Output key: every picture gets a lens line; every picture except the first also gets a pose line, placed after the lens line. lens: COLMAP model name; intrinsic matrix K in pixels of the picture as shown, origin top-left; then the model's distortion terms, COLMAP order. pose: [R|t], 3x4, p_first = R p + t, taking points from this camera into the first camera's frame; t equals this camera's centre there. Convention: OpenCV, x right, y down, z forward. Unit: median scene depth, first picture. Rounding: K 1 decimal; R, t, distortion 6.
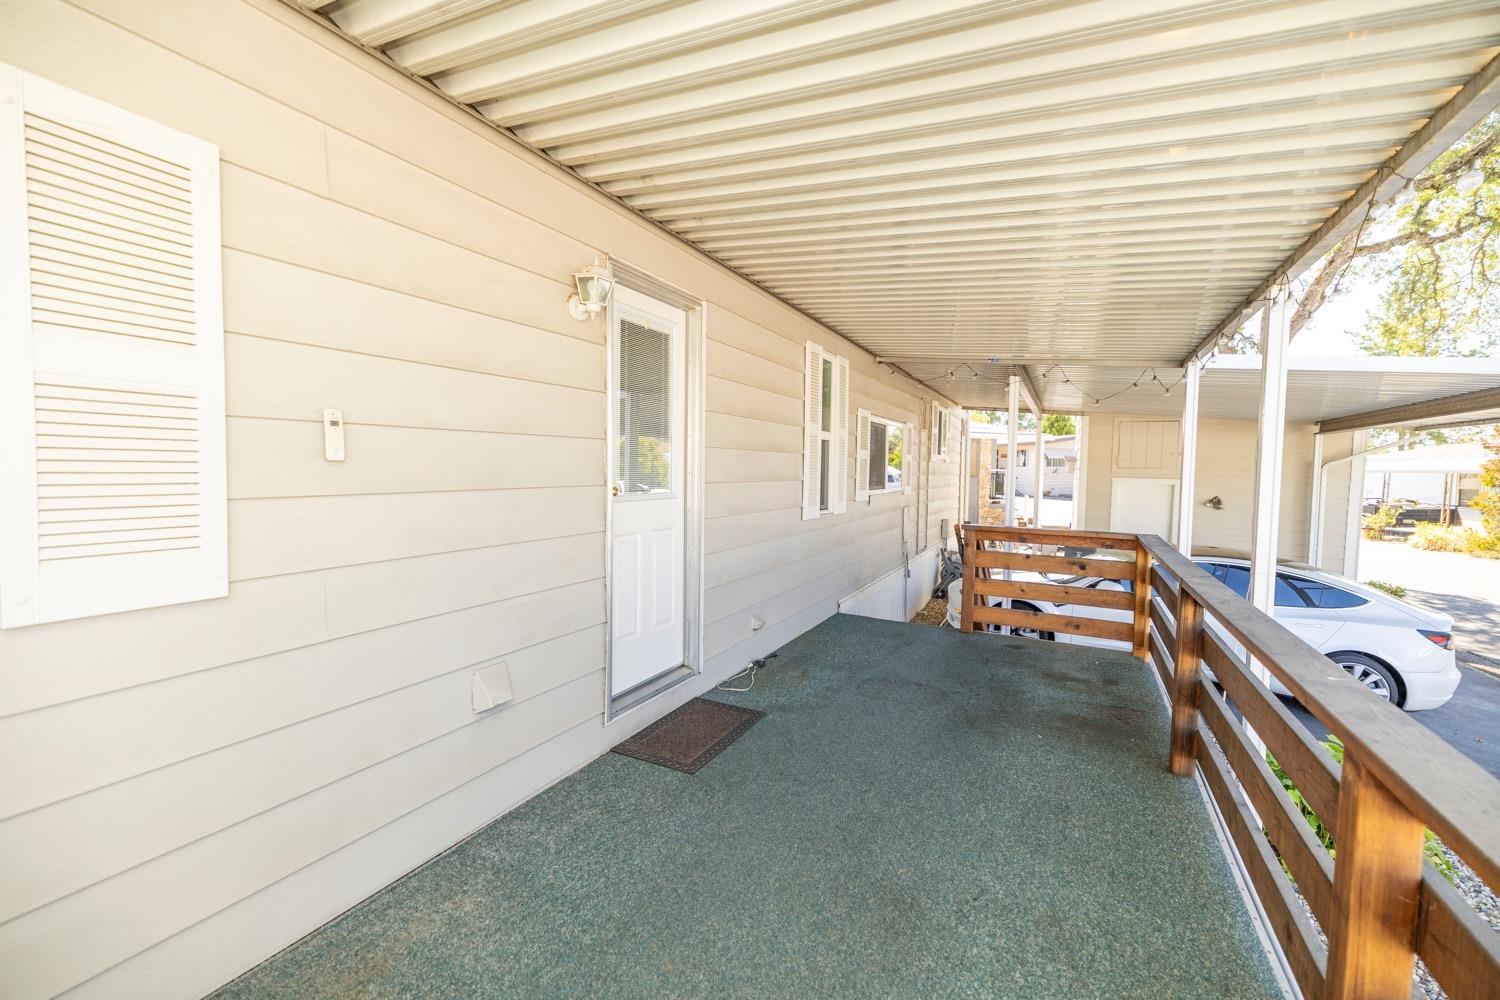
lens RADIAL K [[645.5, 0, 750.0], [0, 645.5, 500.0], [0, 0, 1]] dist [0.001076, 0.000096]
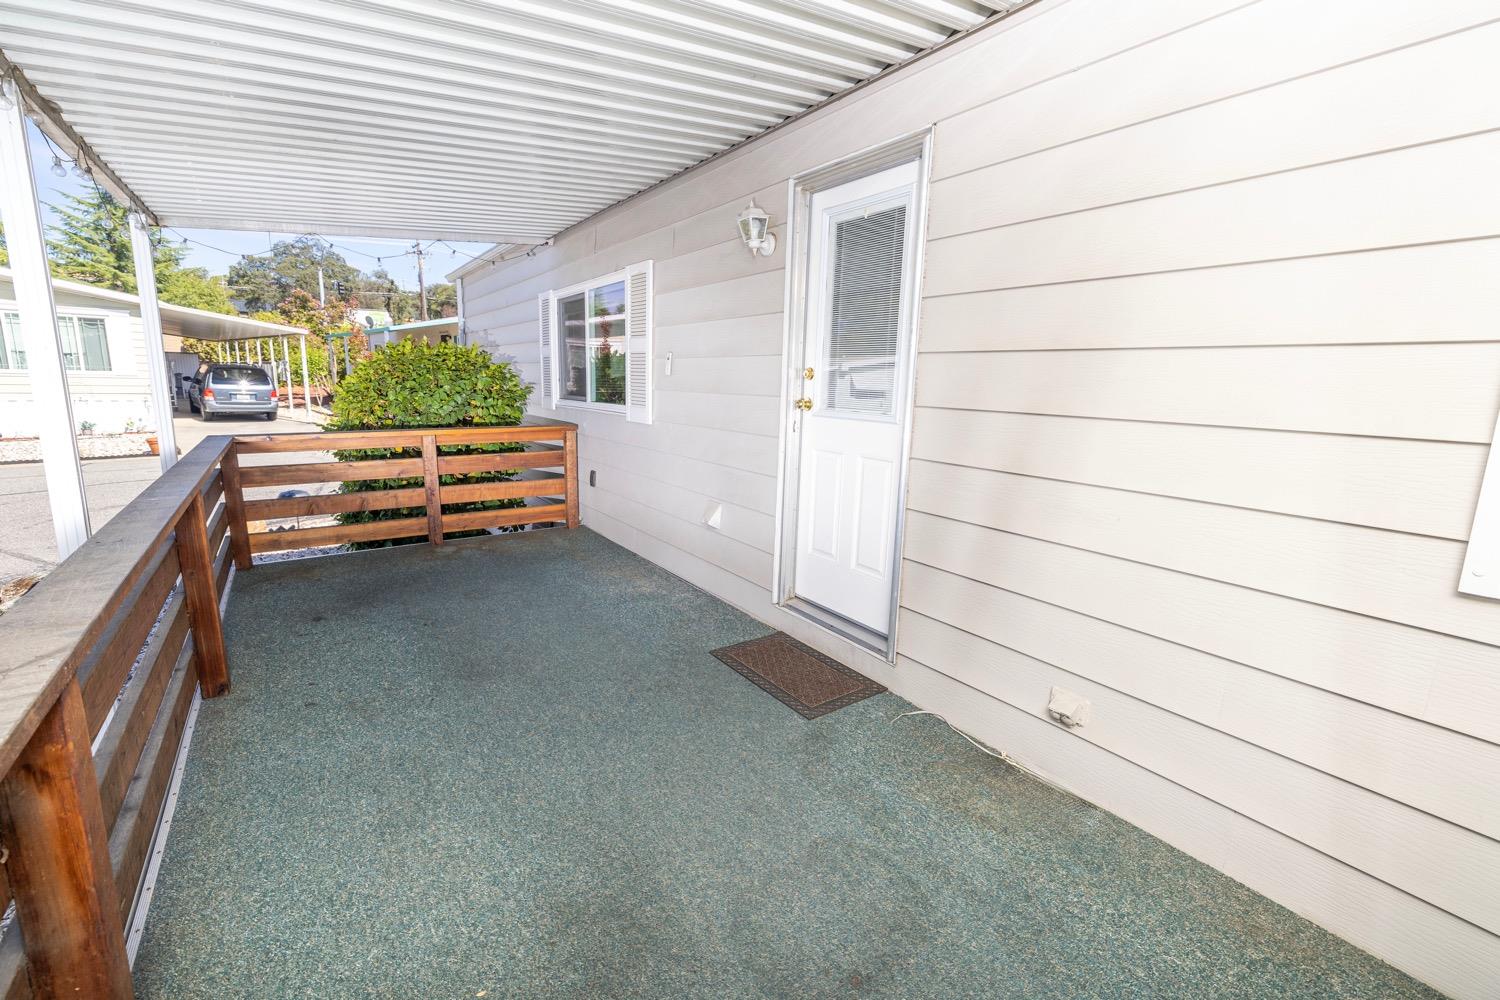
lens RADIAL K [[645.5, 0, 750.0], [0, 645.5, 500.0], [0, 0, 1]] dist [0.001076, 0.000096]
pose [[-0.482967, 0.130957, -0.865791, 0.726063], [-0.081221, 0.977791, 0.193206, -0.053778], [0.871864, 0.163633, -0.461604, 1.363412]]
